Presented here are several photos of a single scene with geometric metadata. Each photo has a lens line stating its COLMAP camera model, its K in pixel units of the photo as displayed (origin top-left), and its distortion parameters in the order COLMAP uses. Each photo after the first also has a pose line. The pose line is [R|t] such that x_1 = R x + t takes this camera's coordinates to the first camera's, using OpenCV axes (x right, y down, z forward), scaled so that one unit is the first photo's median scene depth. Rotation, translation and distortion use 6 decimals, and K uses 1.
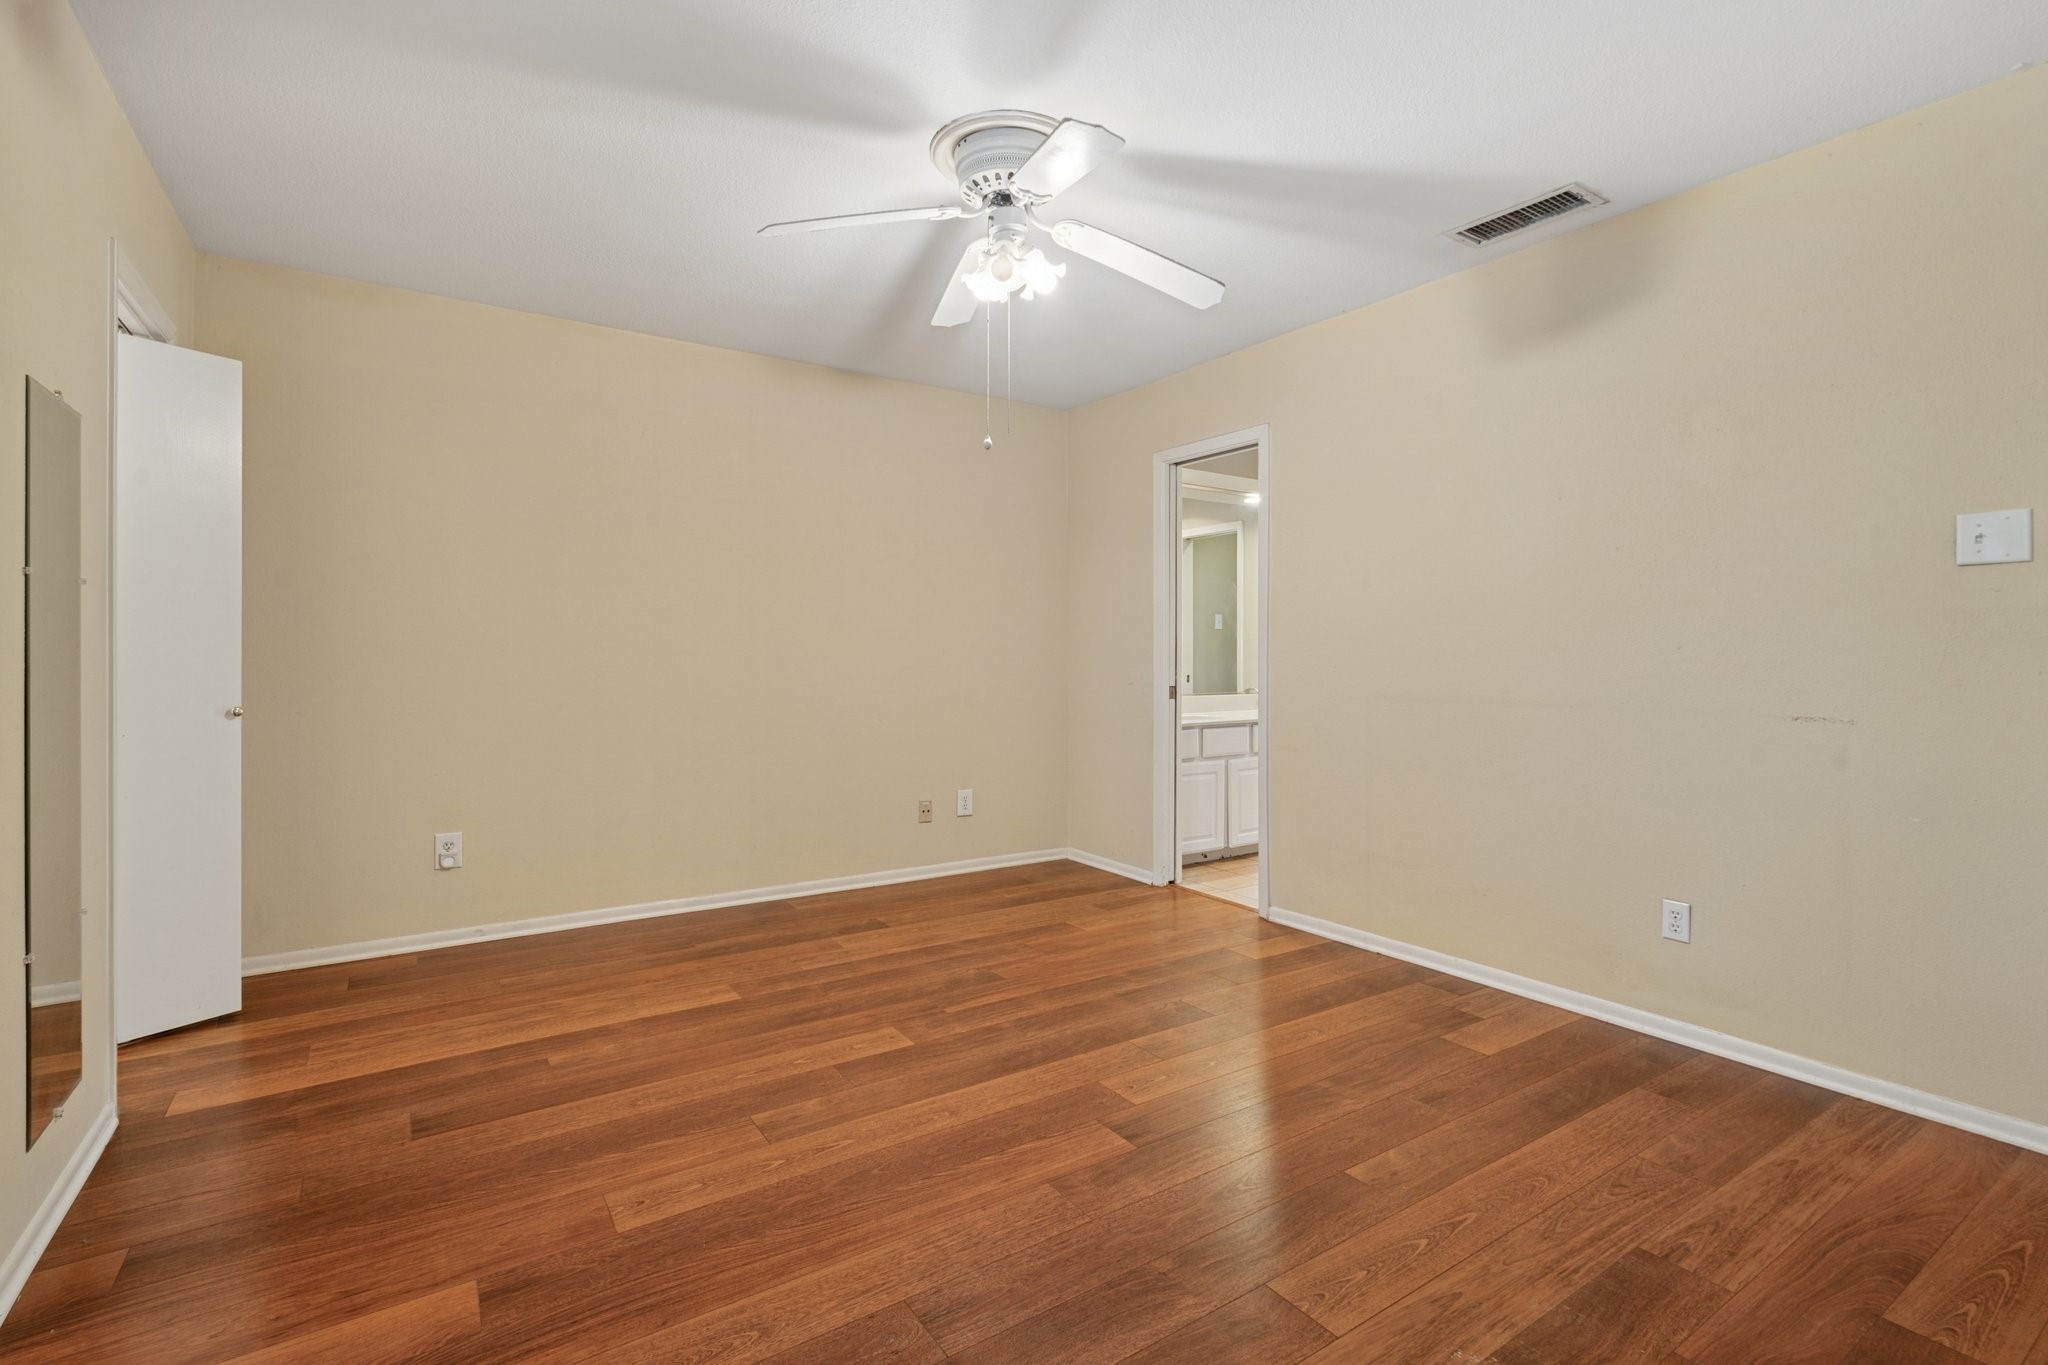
lens RADIAL K [[935.3, 0, 1031.6], [0, 935.3, 660.6], [0, 0, 1]] dist [-0.000490, -0.000063]
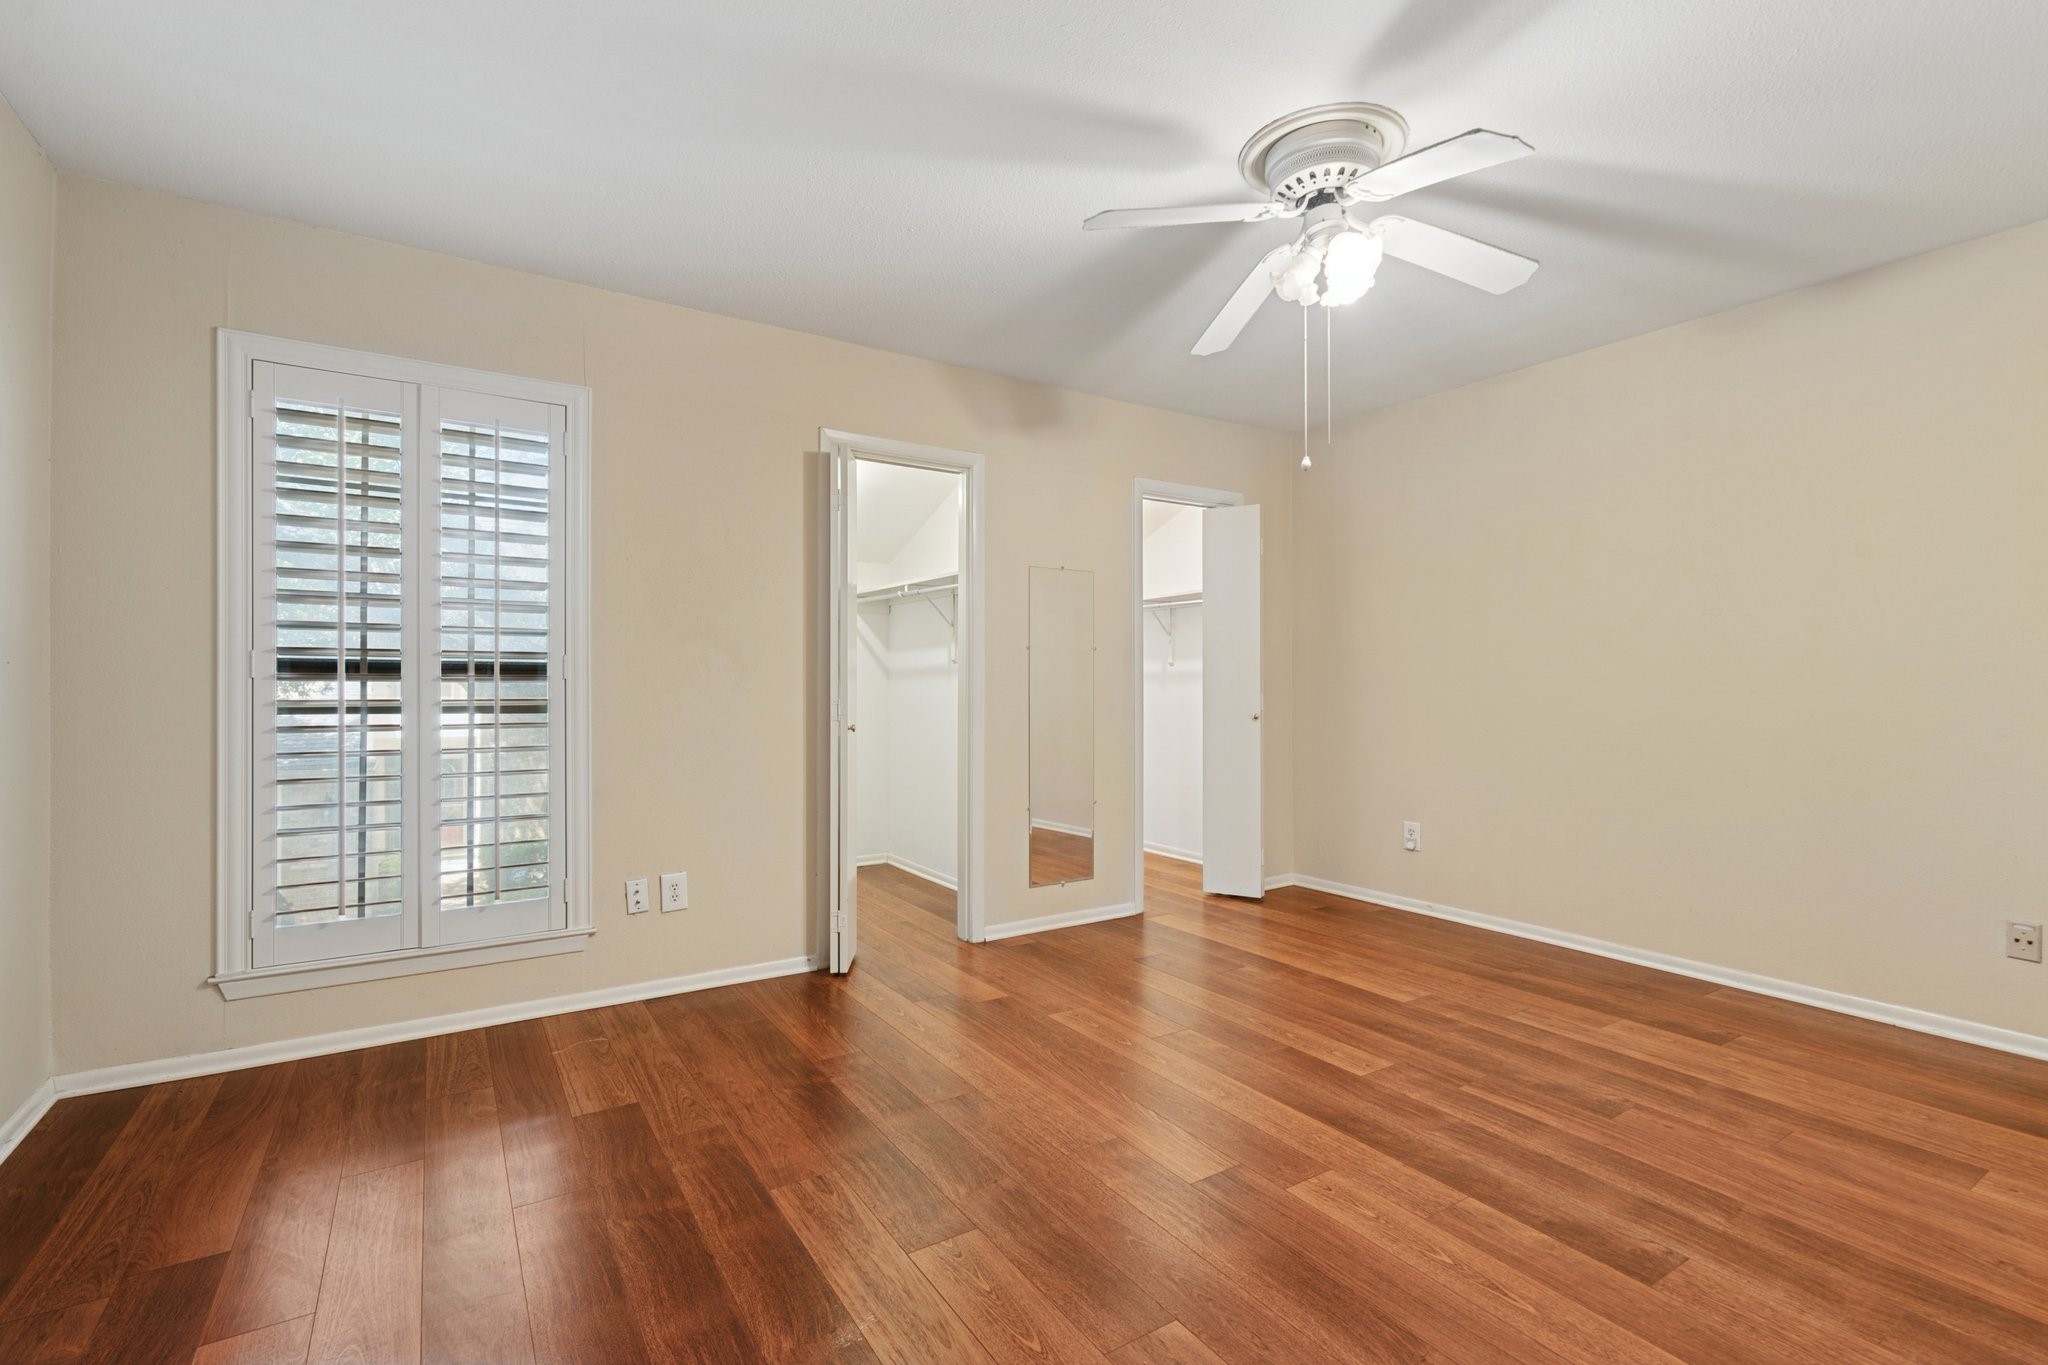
lens RADIAL K [[919.4, 0, 1024.0], [0, 919.4, 682.5], [0, 0, 1]] dist [-0.001882, -0.000389]
pose [[-0.023049, -0.005437, -0.999720, 0.788195], [-0.002248, 0.999983, -0.005386, 0.003508], [0.999732, 0.002123, -0.023061, 0.621207]]
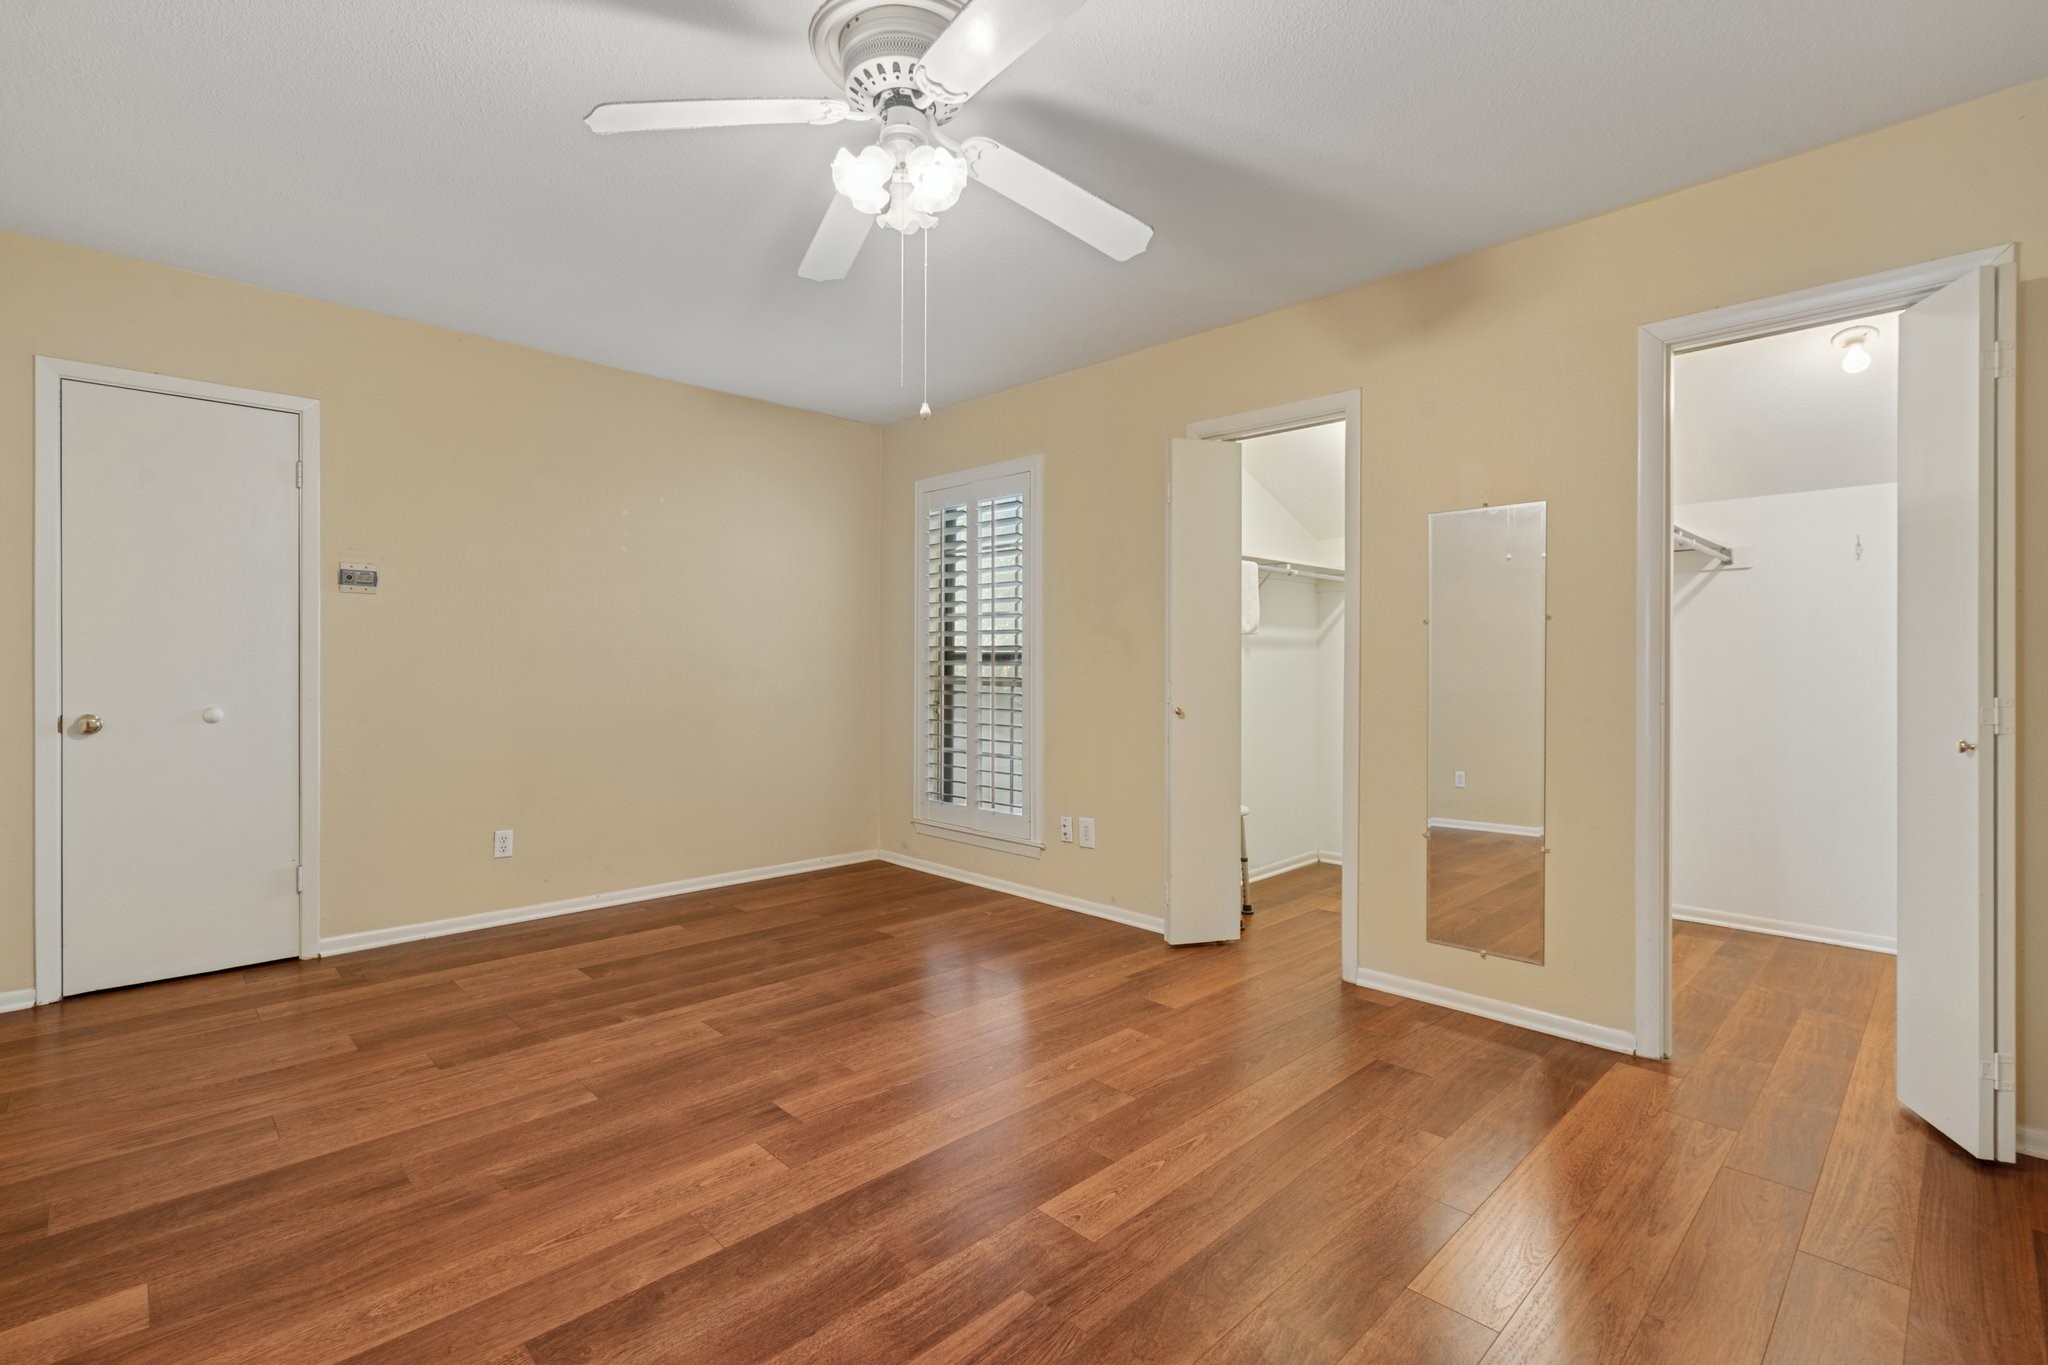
lens RADIAL K [[922.8, 0, 1024.0], [0, 922.8, 682.5], [0, 0, 1]] dist [0.000304, 0.000440]
pose [[-0.983342, -0.002885, -0.181743, 0.013375], [-0.006546, 0.999787, 0.019549, -0.004283], [0.181648, 0.020413, -0.983152, 1.563181]]
